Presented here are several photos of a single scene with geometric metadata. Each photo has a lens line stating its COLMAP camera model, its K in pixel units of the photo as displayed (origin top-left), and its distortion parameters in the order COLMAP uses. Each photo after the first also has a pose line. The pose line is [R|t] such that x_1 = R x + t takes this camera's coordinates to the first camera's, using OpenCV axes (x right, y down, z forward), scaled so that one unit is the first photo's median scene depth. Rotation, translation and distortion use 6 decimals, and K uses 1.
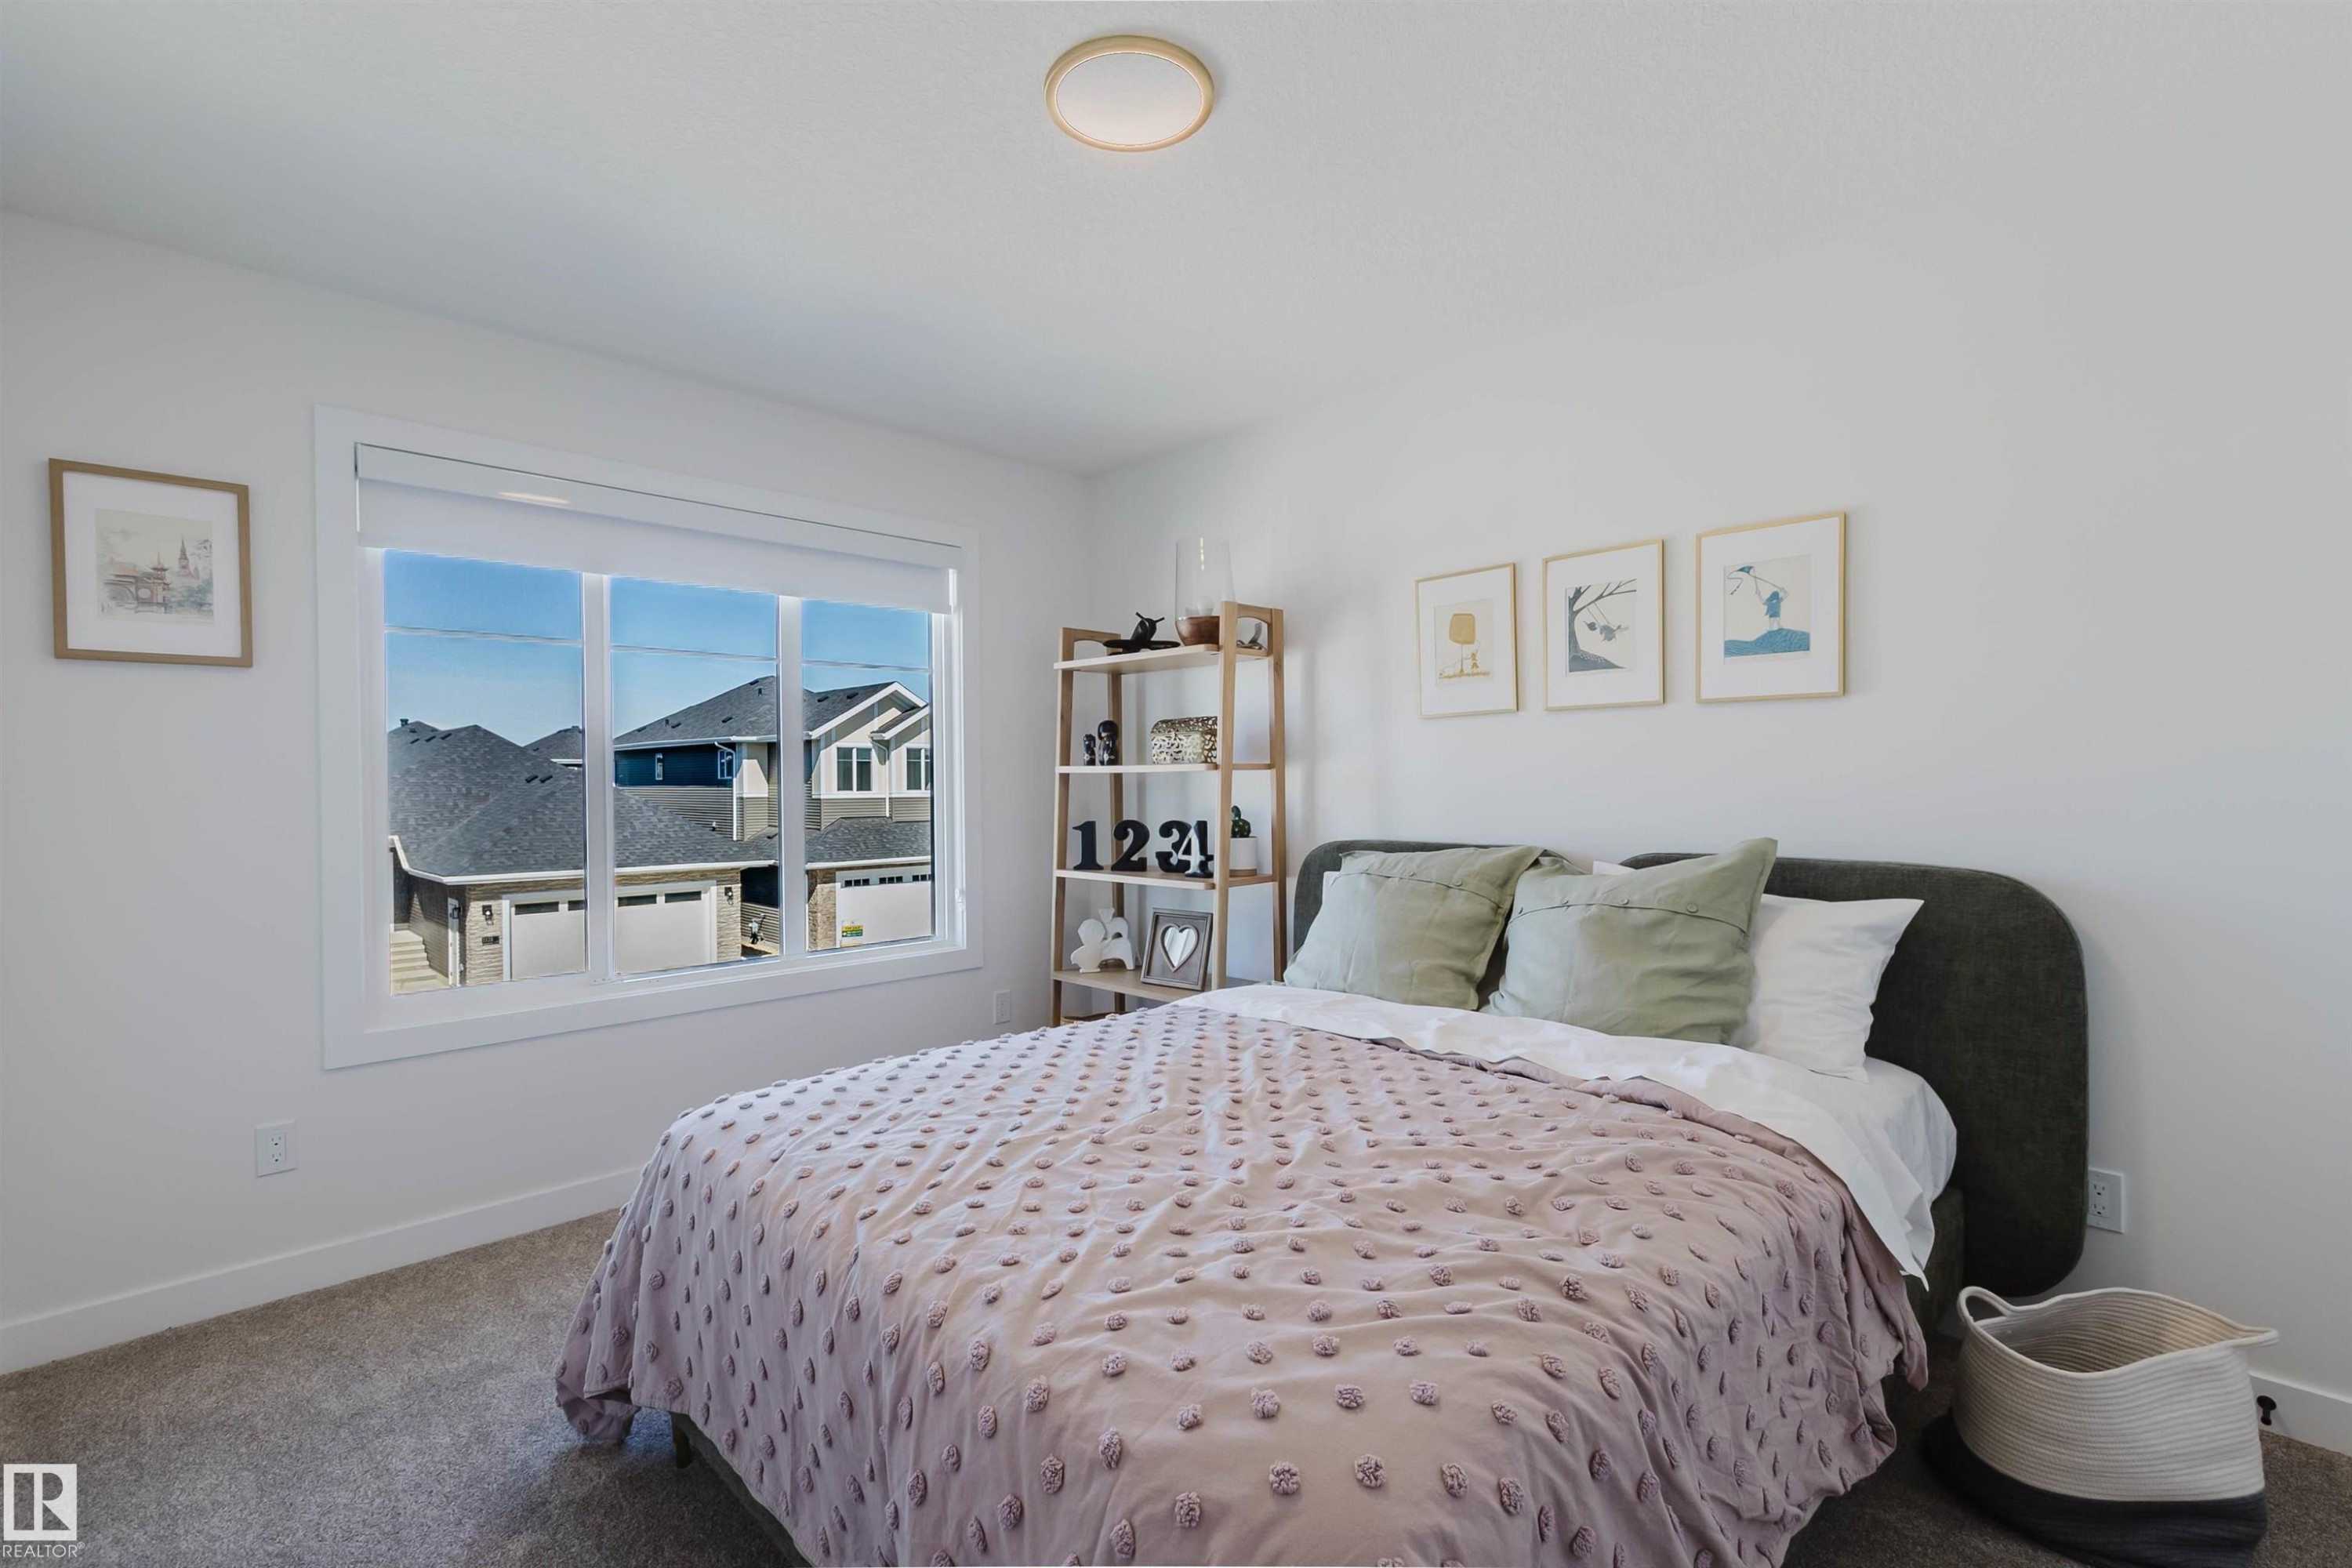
lens RADIAL K [[1072.2, 0, 1167.0], [0, 1072.2, 783.3], [0, 0, 1]] dist [0.000399, 0.000095]
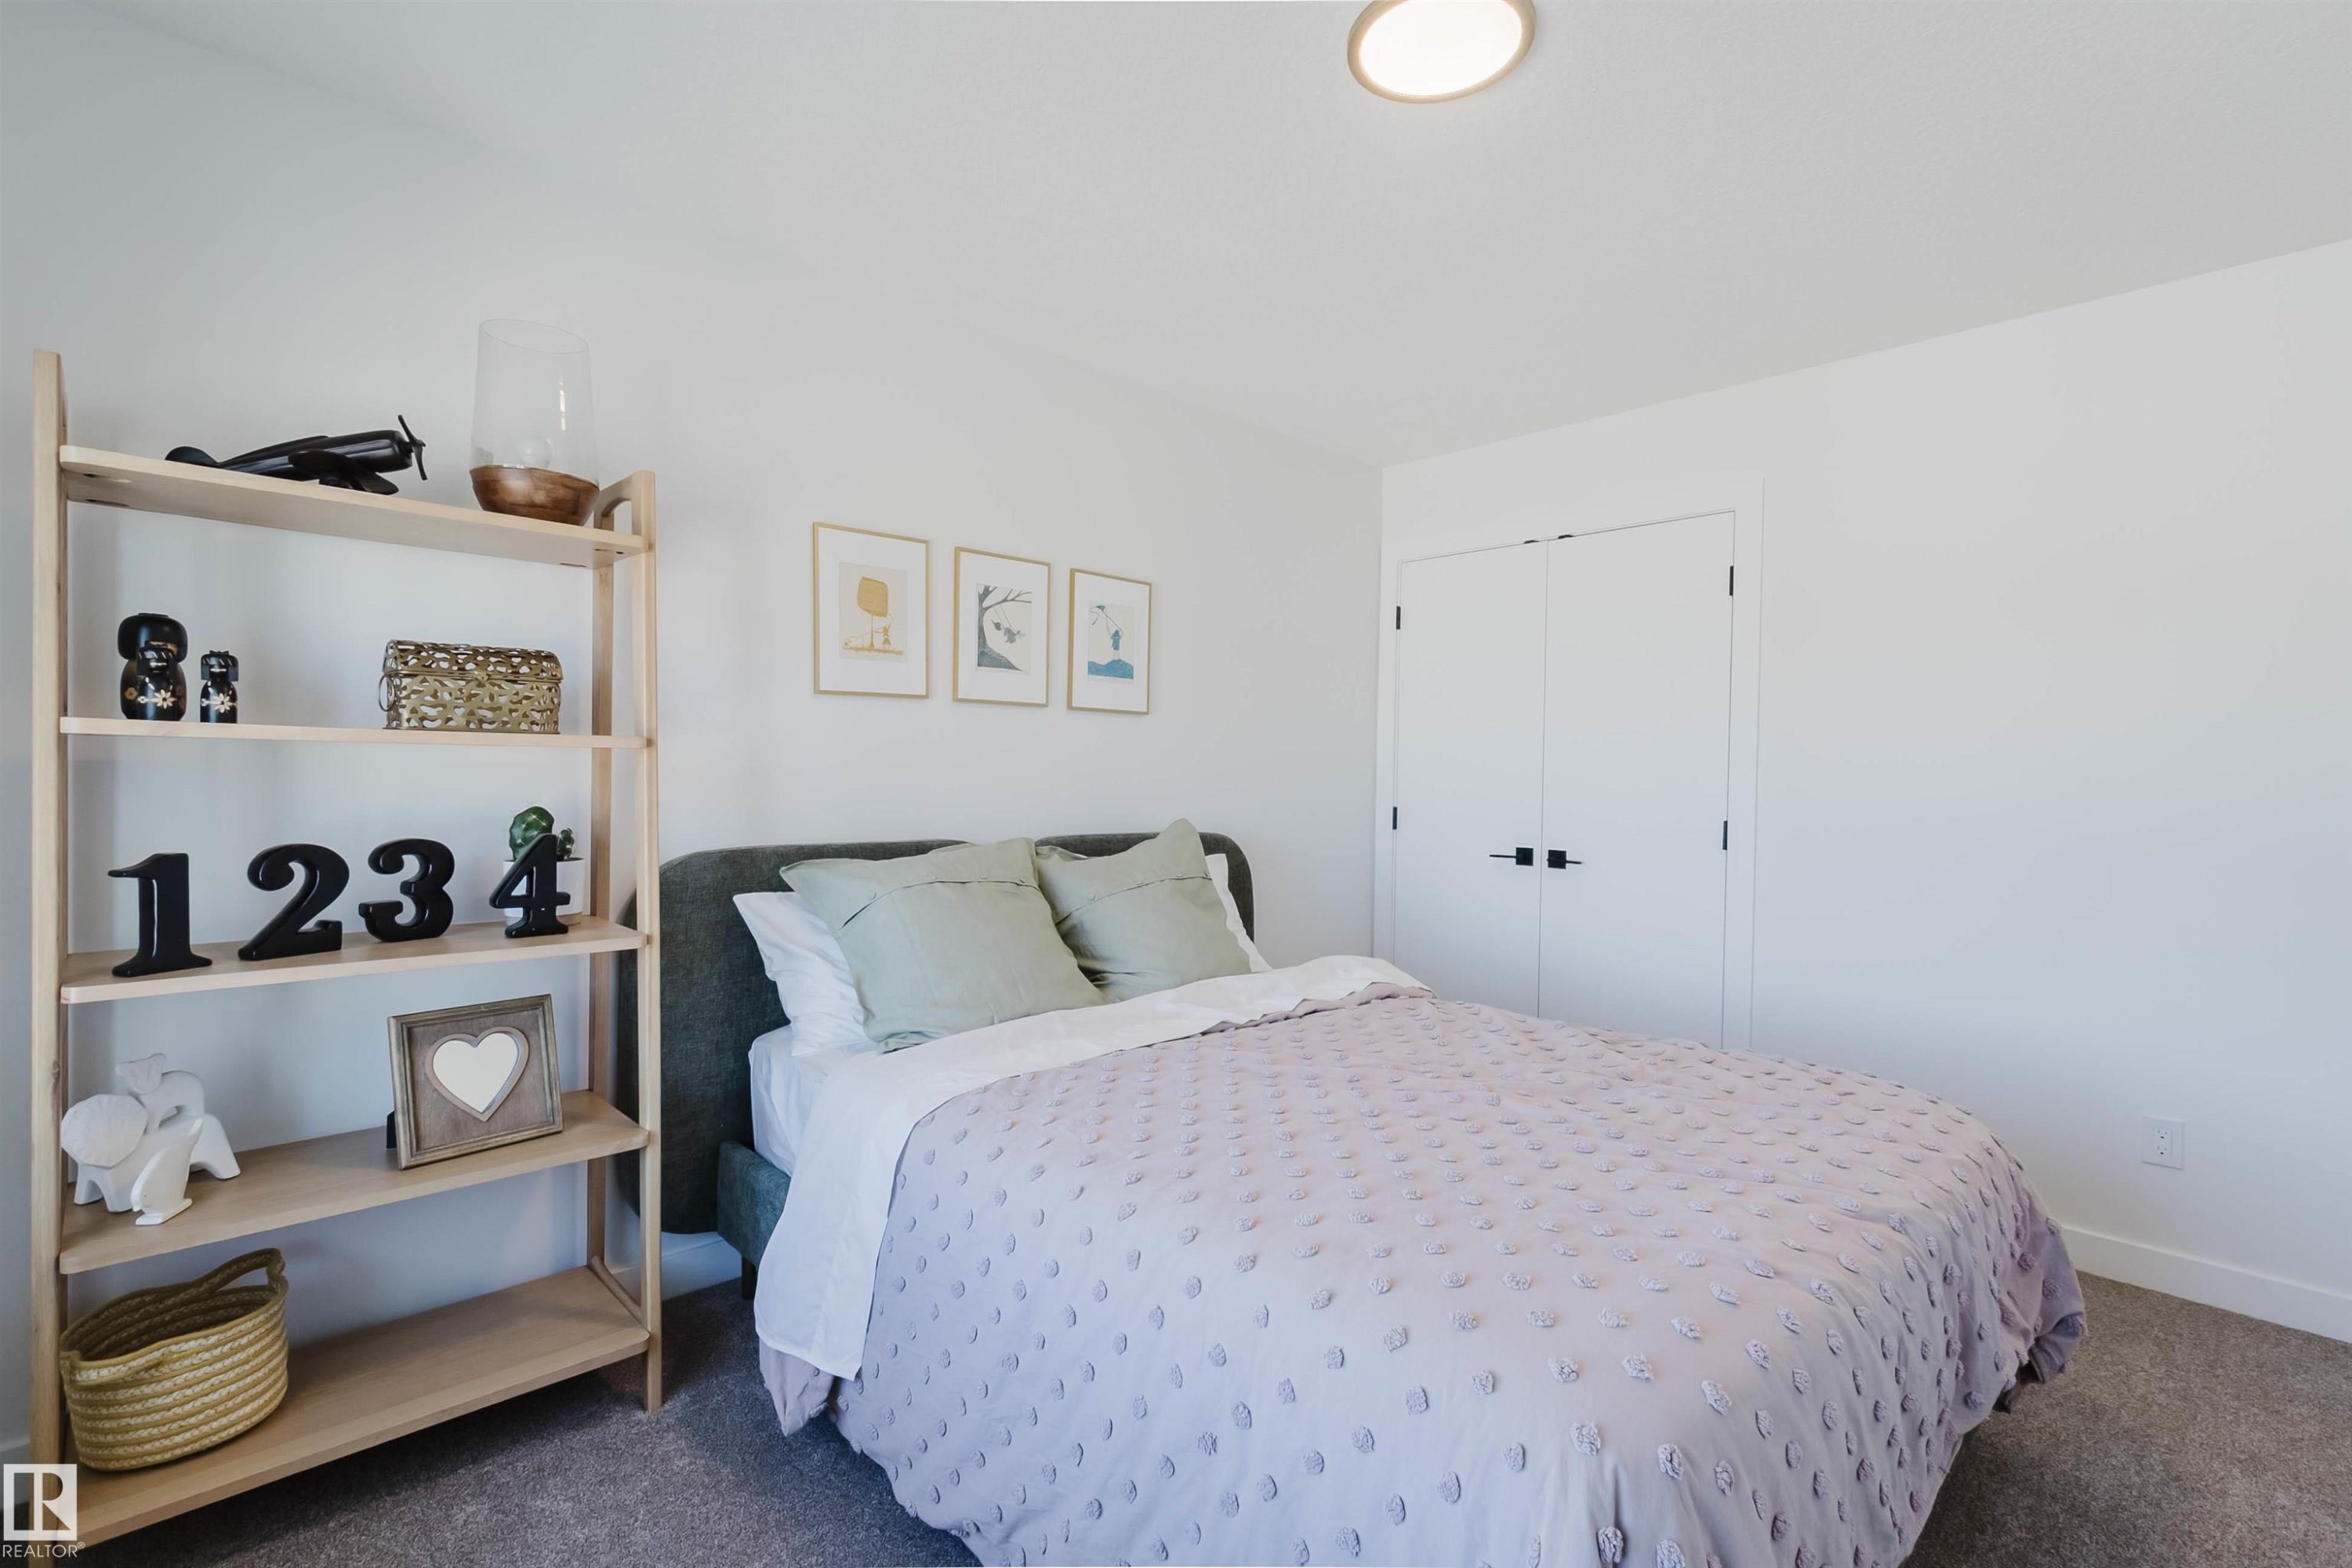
lens RADIAL K [[1072.2, 0, 1167.0], [0, 1072.2, 783.3], [0, 0, 1]] dist [0.000399, 0.000095]
pose [[0.010047, -0.005374, 0.999935, -0.623248], [-0.014729, 0.999876, 0.005521, -0.000407], [-0.999841, -0.014783, 0.009966, 0.780337]]
